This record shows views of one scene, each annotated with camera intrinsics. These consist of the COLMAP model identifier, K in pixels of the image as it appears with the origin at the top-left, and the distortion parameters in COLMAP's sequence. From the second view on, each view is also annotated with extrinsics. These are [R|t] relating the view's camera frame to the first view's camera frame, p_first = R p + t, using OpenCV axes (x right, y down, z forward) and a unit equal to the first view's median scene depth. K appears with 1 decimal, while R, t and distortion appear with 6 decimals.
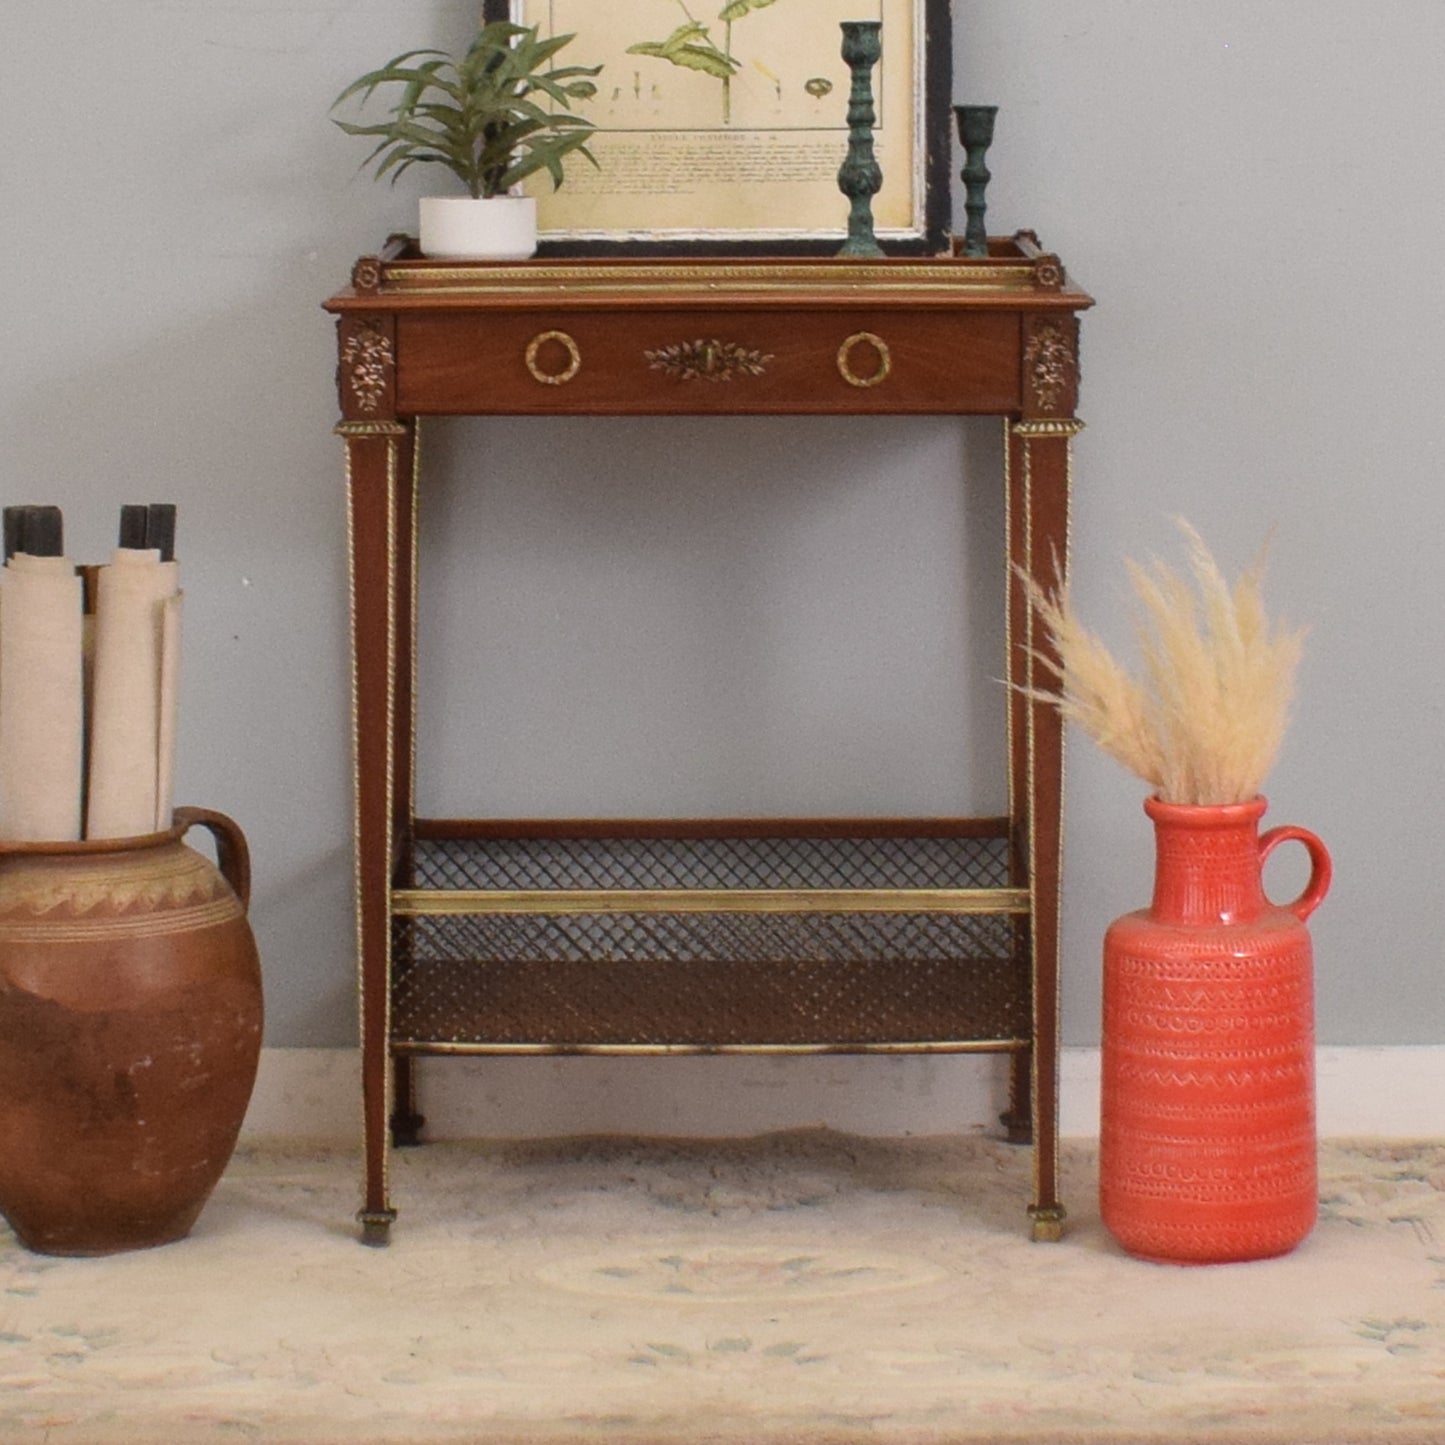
lens RADIAL K [[5586.8, 0, 756.4], [0, 5586.8, 722.3], [0, 0, 1]] dist [-0.080279, 0.478632]
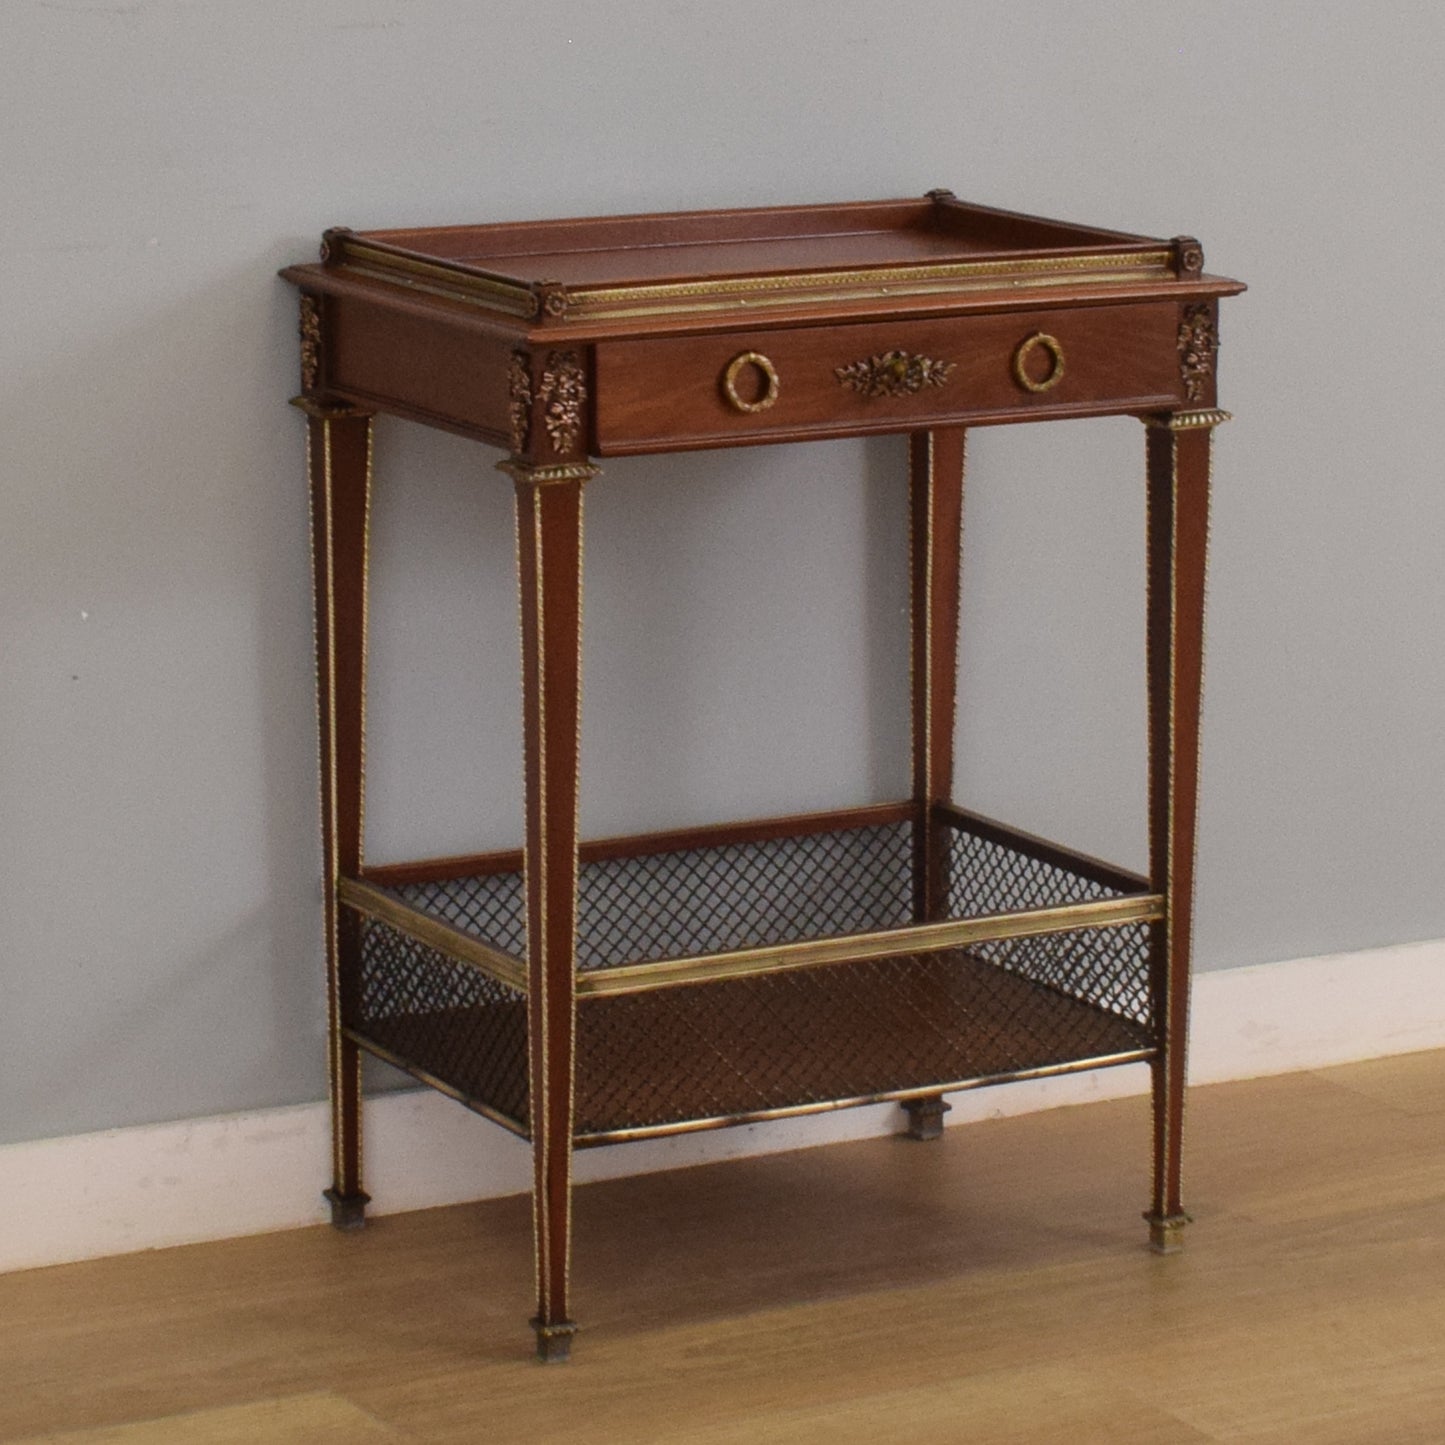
lens RADIAL K [[5264.5, 0, 722.5], [0, 5264.5, 722.5], [0, 0, 1]] dist [-0.026071, -2.188380]
pose [[0.877070, -0.096594, 0.470550, -0.444516], [0.061764, 0.994119, 0.088949, -0.085427], [-0.476374, -0.048951, 0.877879, 0.240714]]
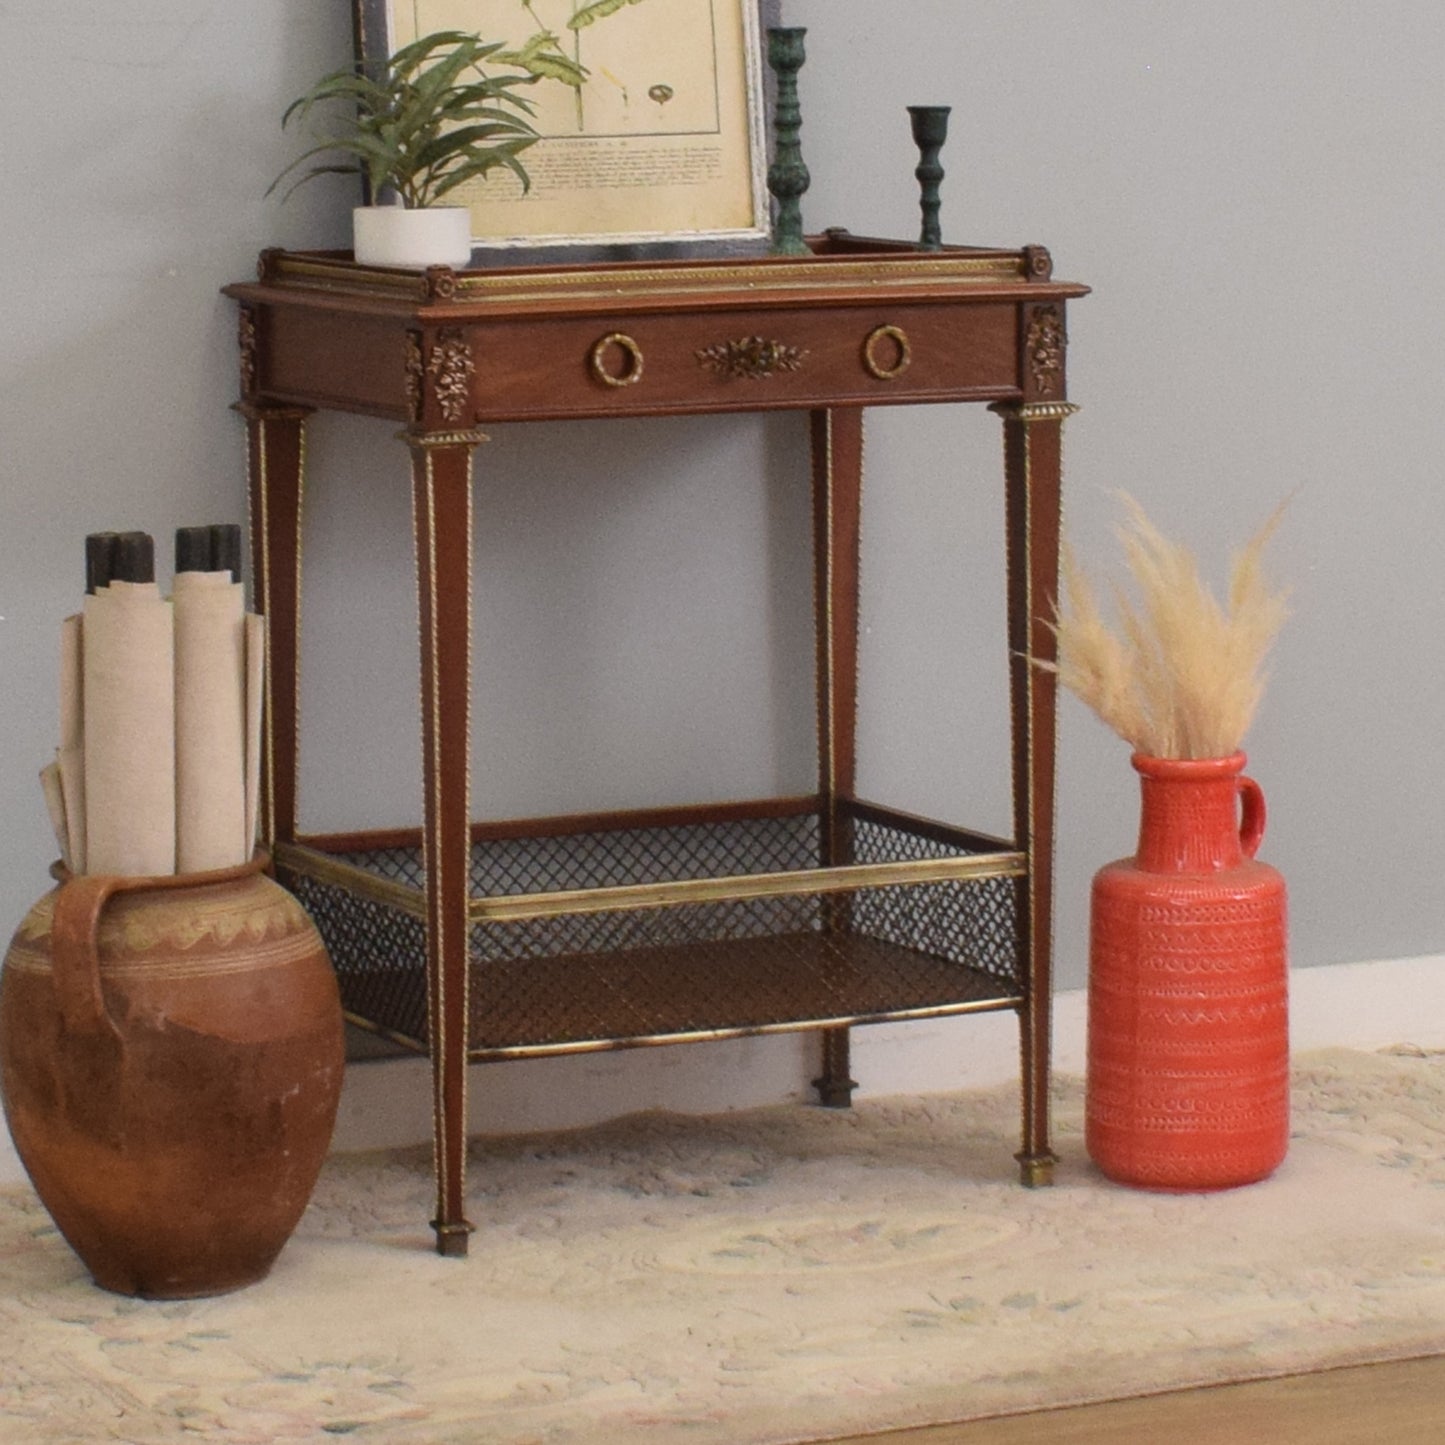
lens RADIAL K [[5514.7, 0, 633.3], [0, 5514.7, 721.2], [0, 0, 1]] dist [-0.033038, -1.081676]
pose [[0.904285, -0.062820, 0.422282, -0.455378], [0.064898, 0.997847, 0.009468, -0.009193], [-0.421967, 0.018844, 0.906415, 0.092163]]
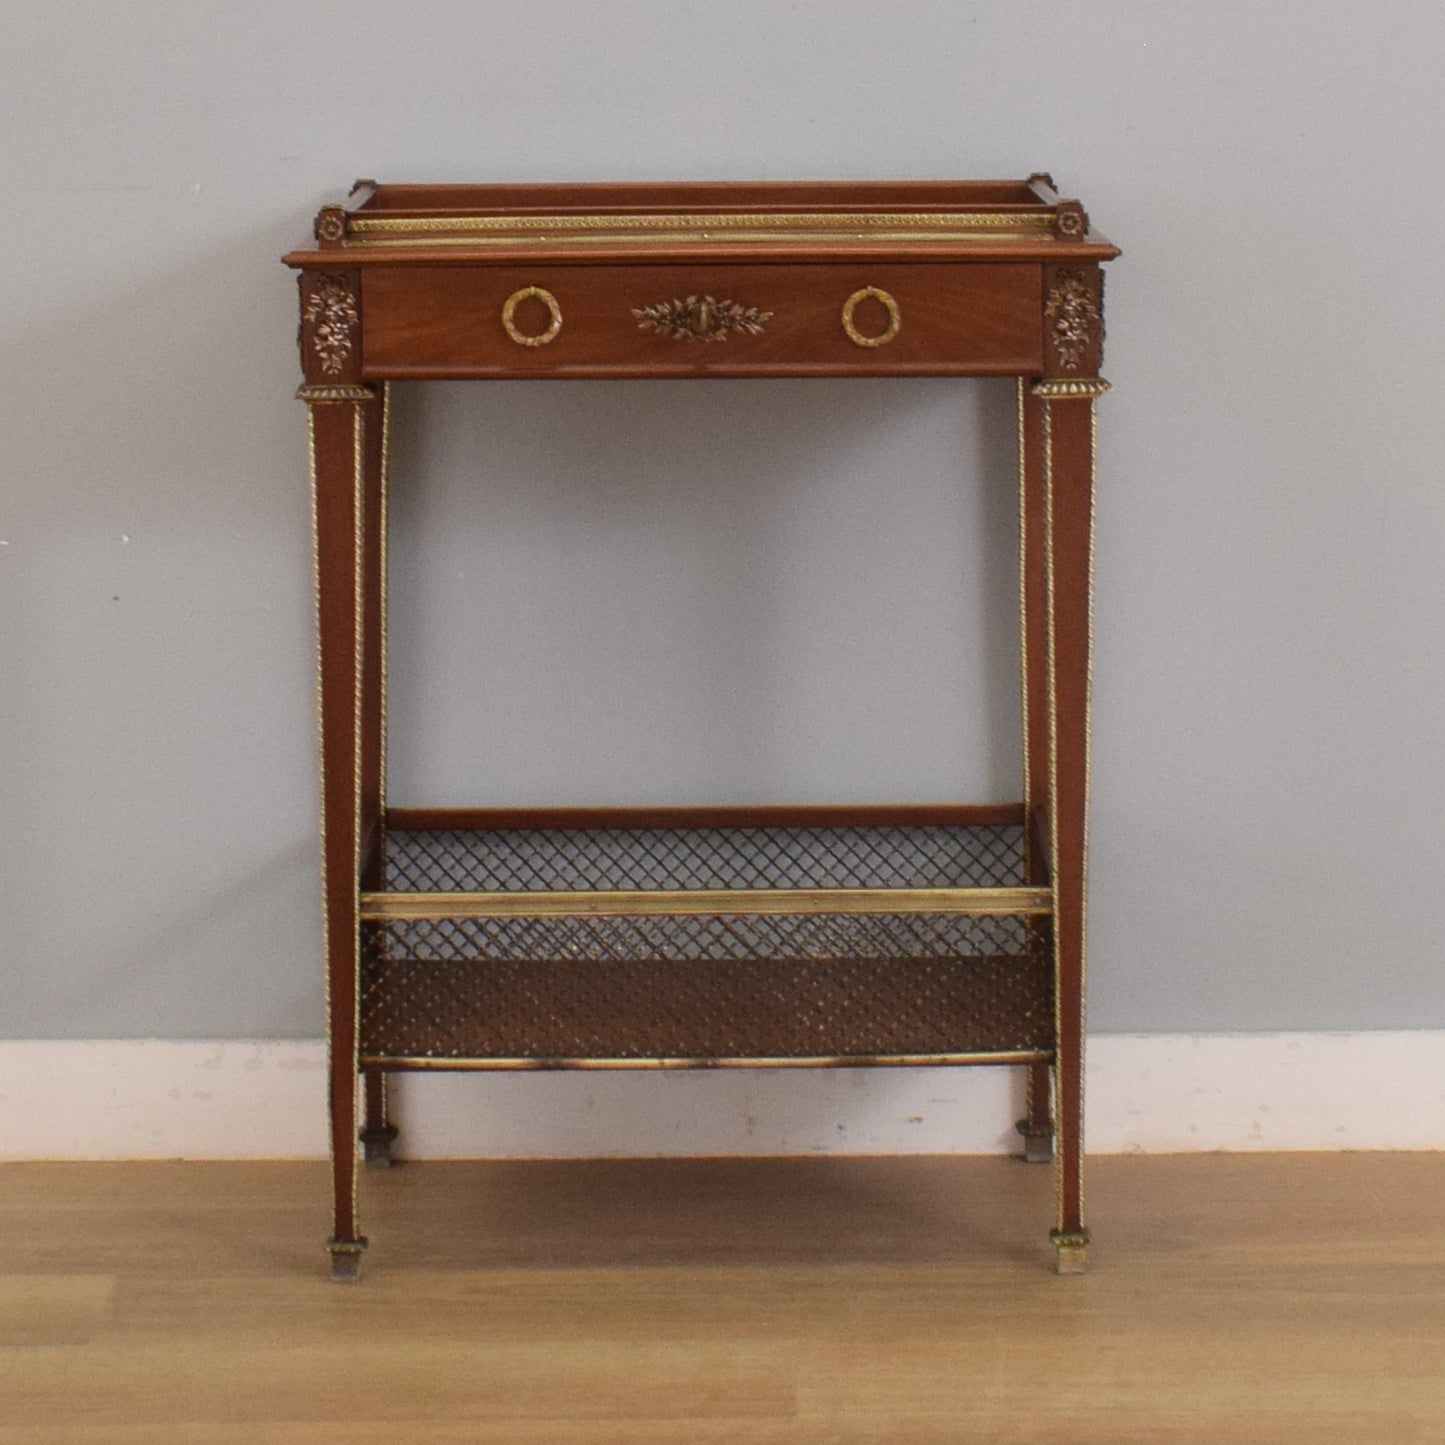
lens RADIAL K [[5434.1, 0, 722.3], [0, 5434.1, 580.8], [0, 0, 1]] dist [-0.109668, 3.092557]
pose [[0.999989, -0.004659, -0.000642, -0.004772], [0.004652, 0.999928, -0.011053, -0.011293], [0.000694, 0.011049, 0.999939, 0.103144]]
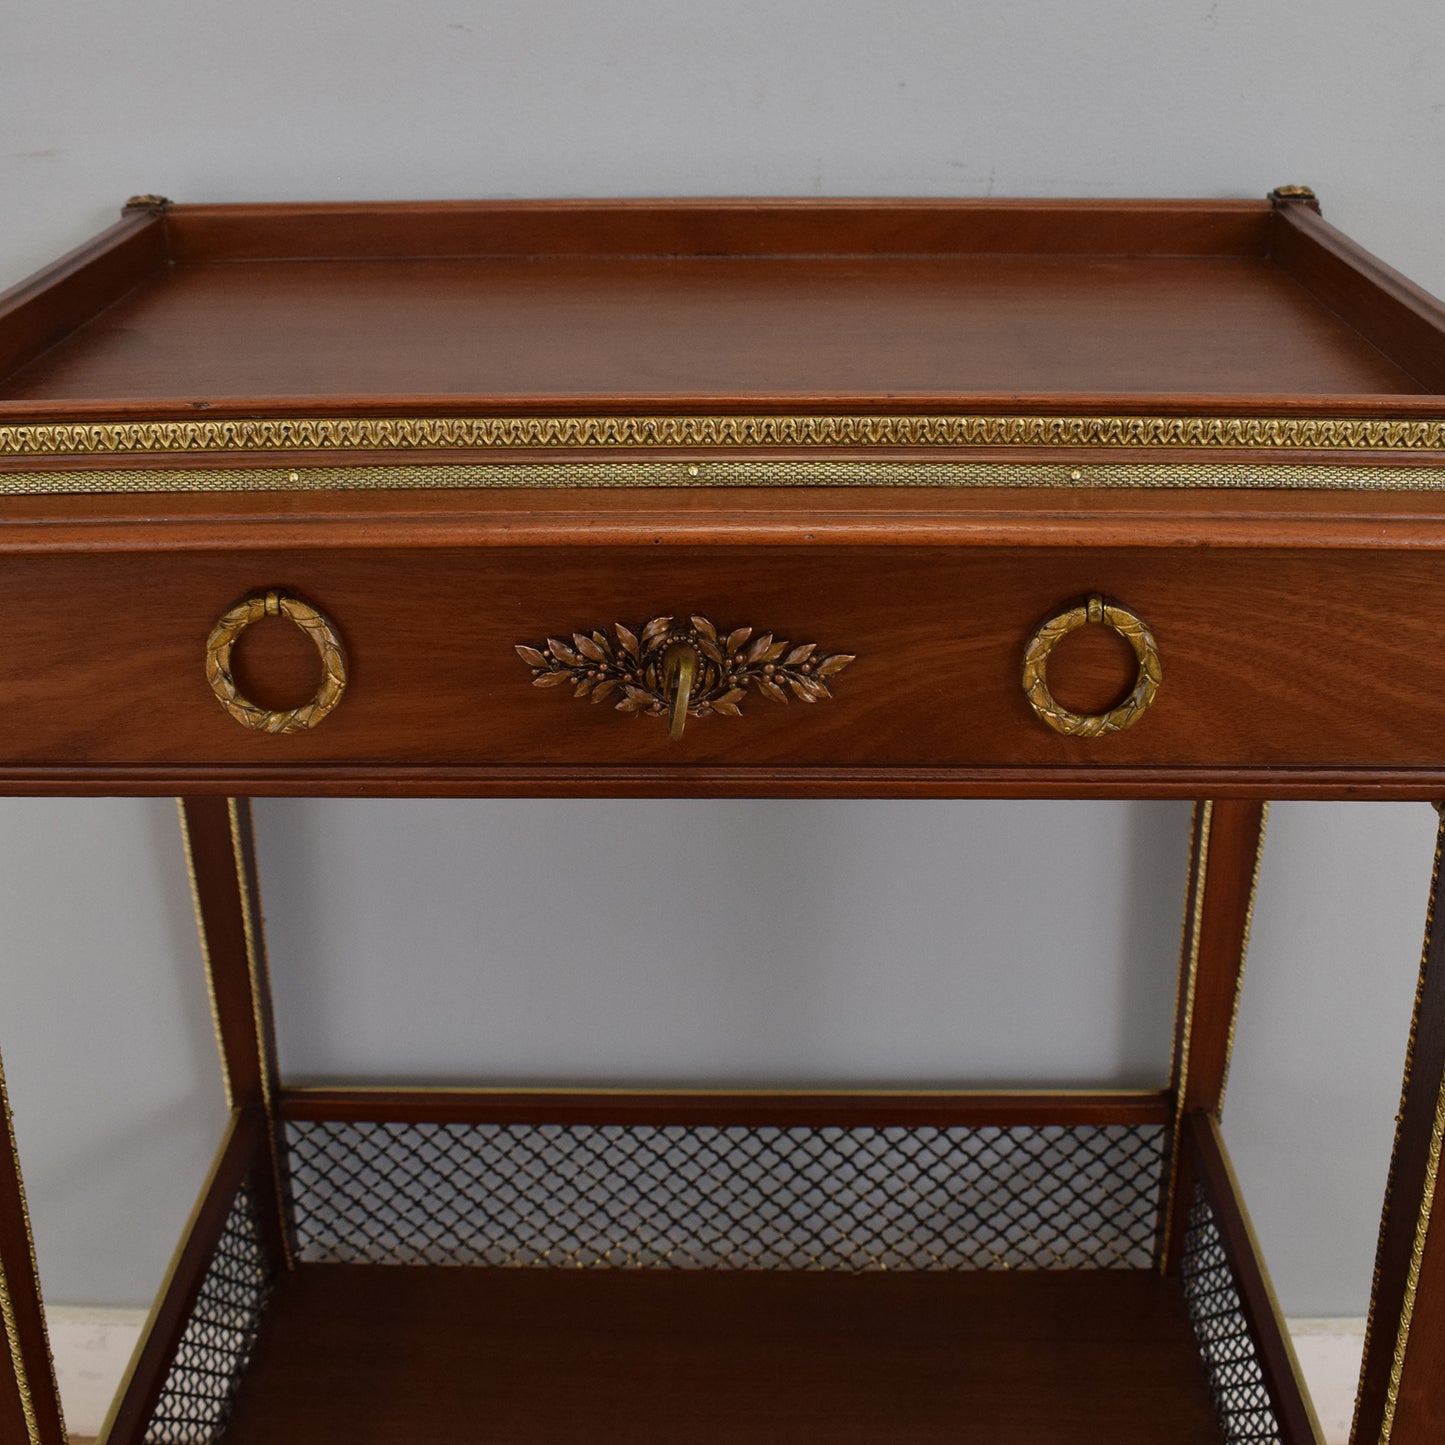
lens RADIAL K [[1967.9, 0, 737.9], [0, 1967.9, 734.9], [0, 0, 1]] dist [-0.083362, -0.009113]
pose [[0.999836, 0.003765, -0.017736, -0.002408], [0.001451, 0.958448, 0.285265, -0.097253], [0.018073, -0.285244, 0.958285, 0.858039]]
